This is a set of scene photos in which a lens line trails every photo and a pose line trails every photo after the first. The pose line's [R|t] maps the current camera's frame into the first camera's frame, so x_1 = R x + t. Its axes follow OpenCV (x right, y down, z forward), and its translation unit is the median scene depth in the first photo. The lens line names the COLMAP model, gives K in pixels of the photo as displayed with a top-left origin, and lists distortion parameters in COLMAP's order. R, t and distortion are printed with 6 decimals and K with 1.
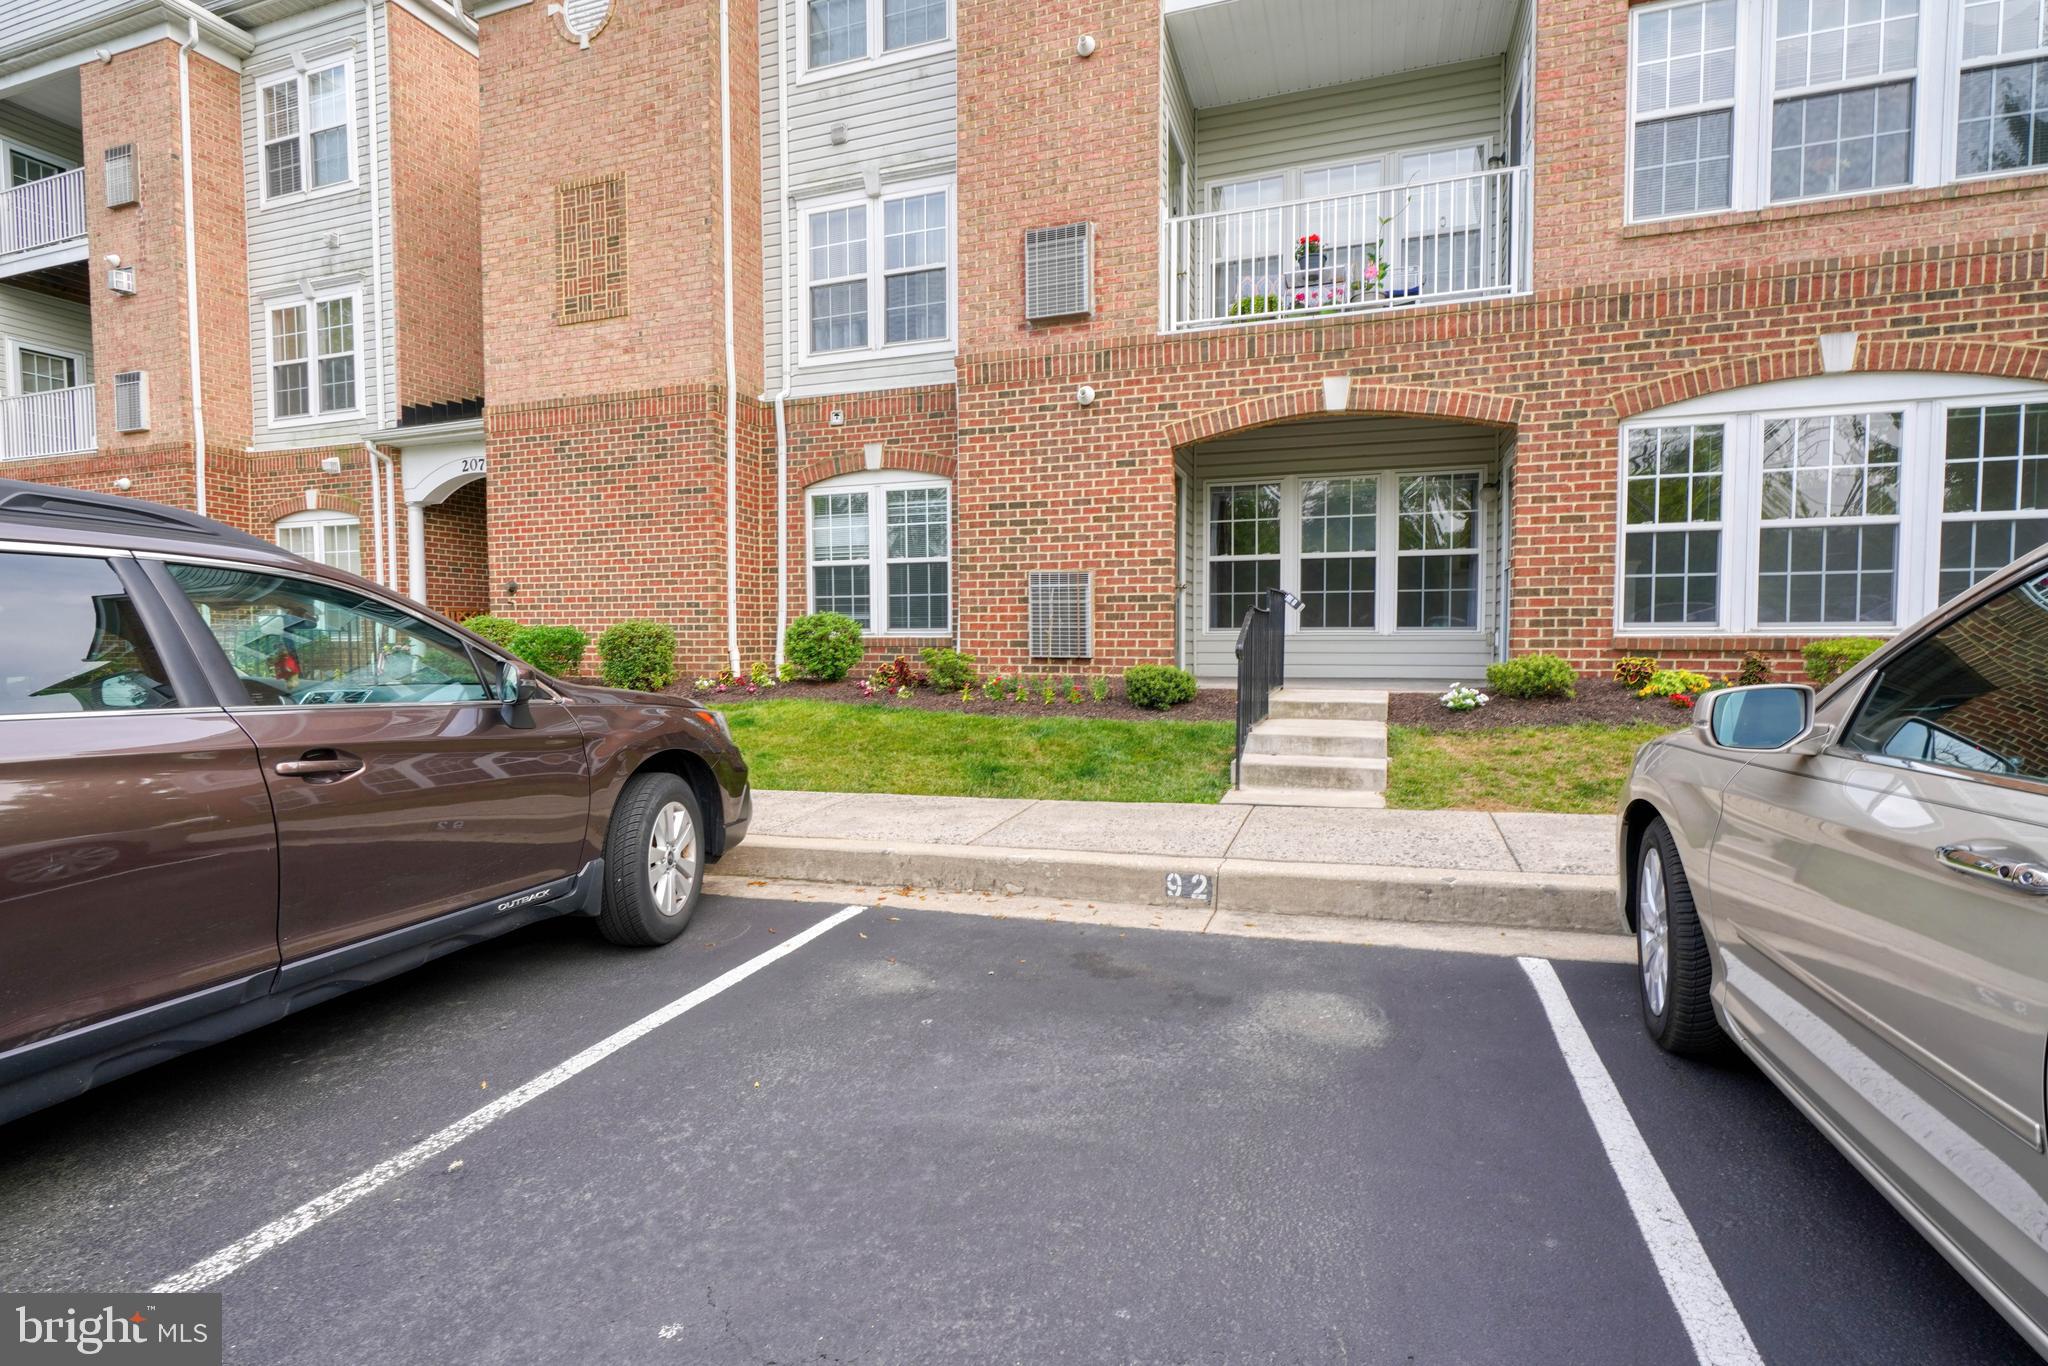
lens RADIAL K [[952.3, 0, 1027.9], [0, 952.3, 685.8], [0, 0, 1]] dist [-0.015661, 0.001295]
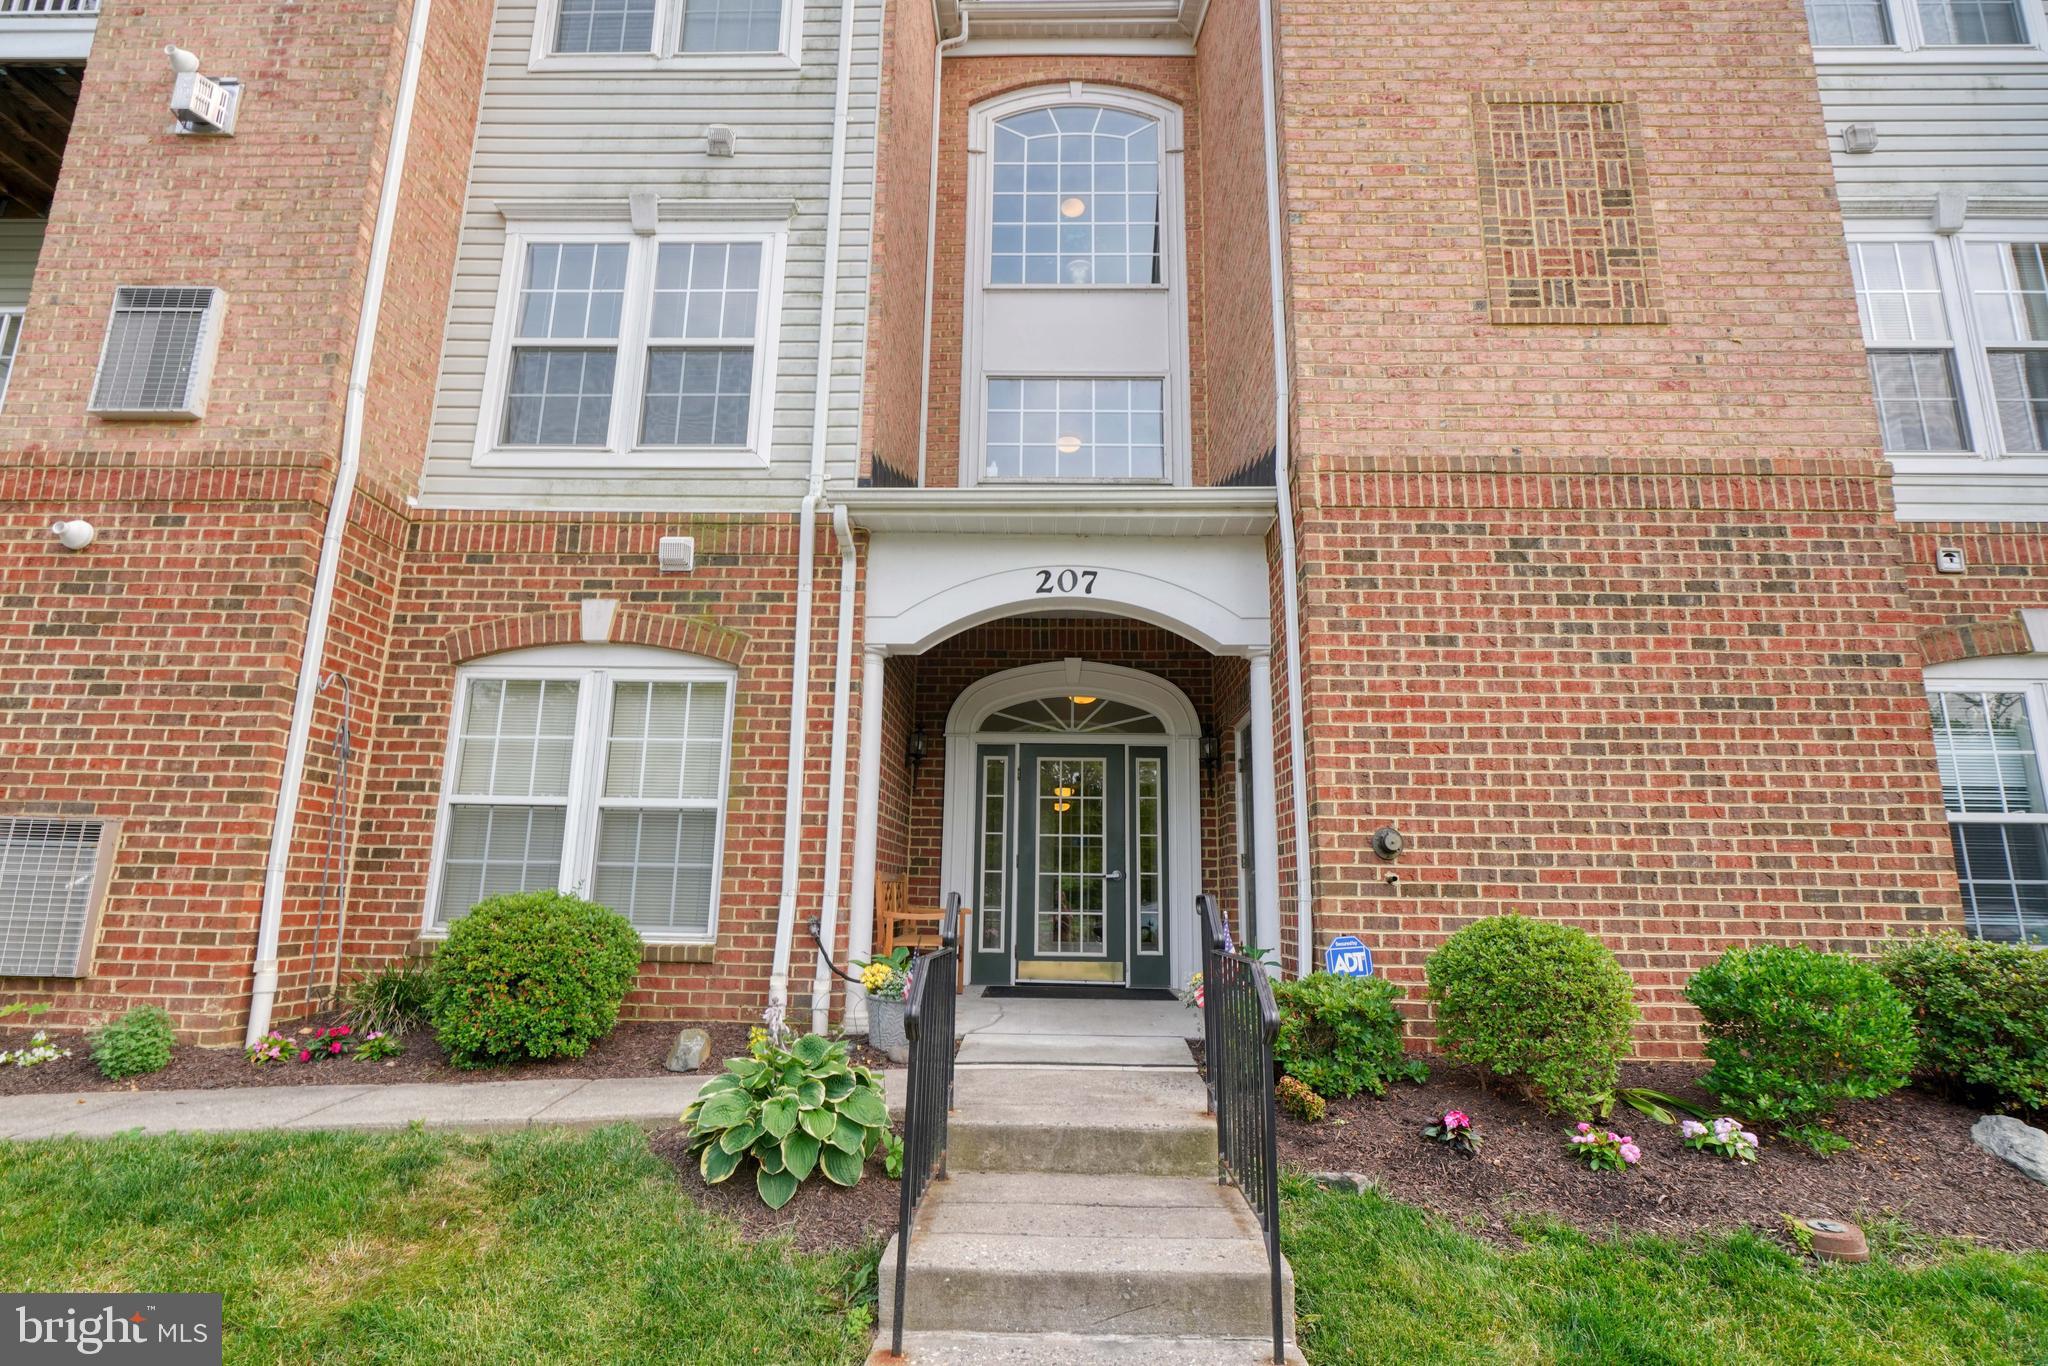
lens RADIAL K [[1000.3, 0, 1026.5], [0, 1000.3, 680.2], [0, 0, 1]] dist [-0.013731, 0.002042]
pose [[0.951000, 0.079406, 0.298821, -0.721445], [0.000604, 0.965981, -0.258612, -0.049634], [-0.309191, 0.246120, 0.918600, 0.524447]]
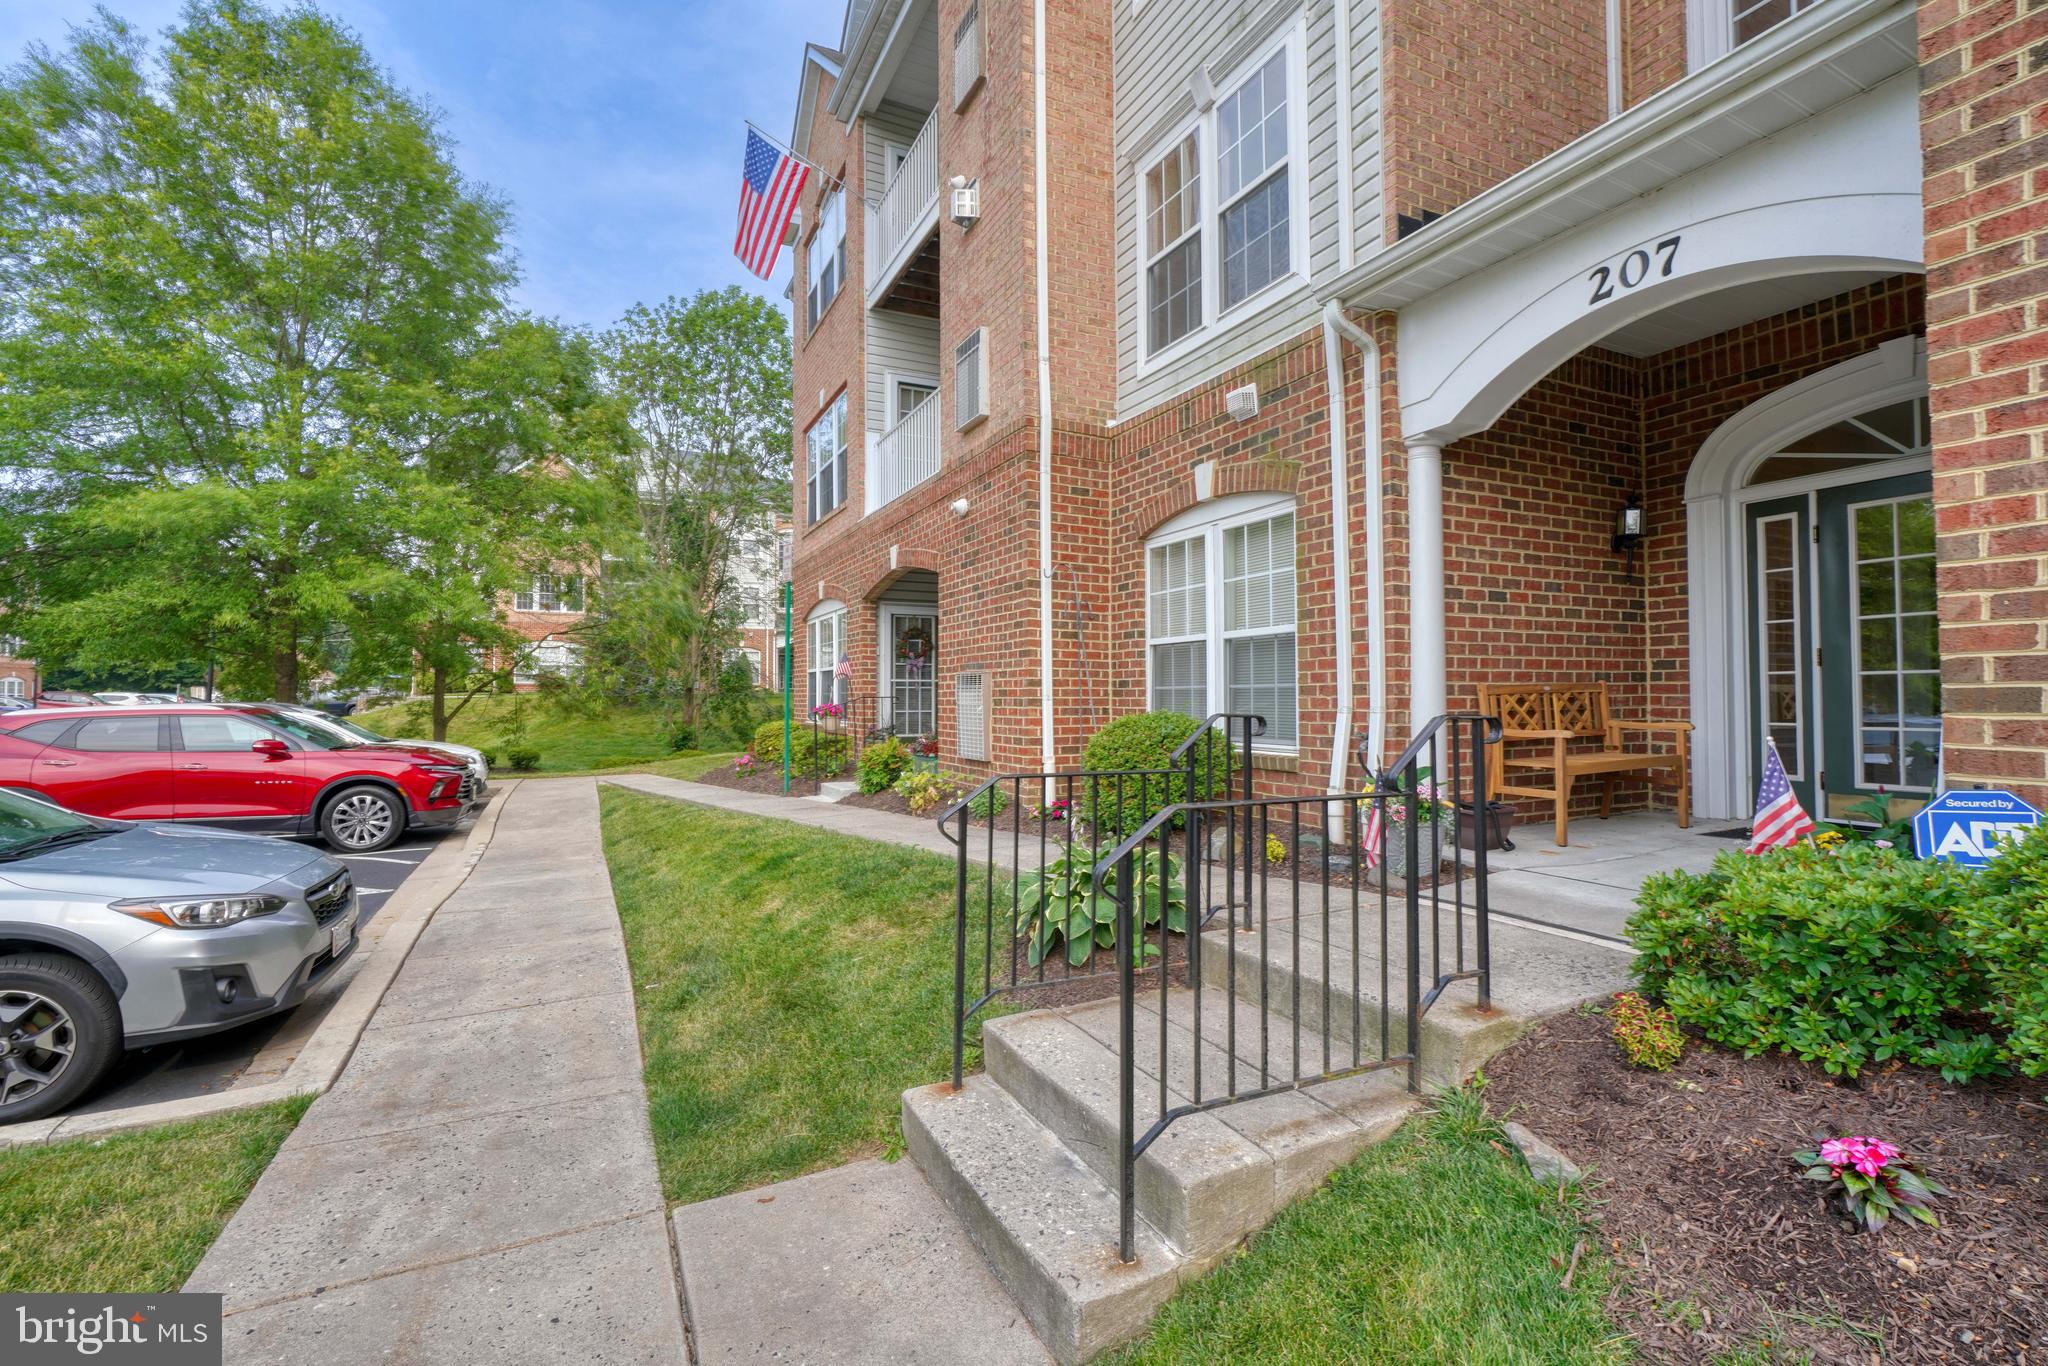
lens RADIAL K [[906.2, 0, 1022.4], [0, 906.2, 670.6], [0, 0, 1]] dist [-0.004359, 0.001823]
pose [[0.708194, -0.025738, -0.705549, -0.493276], [-0.029213, 0.997411, -0.065707, -0.059813], [0.705414, 0.067145, 0.705608, 0.599332]]
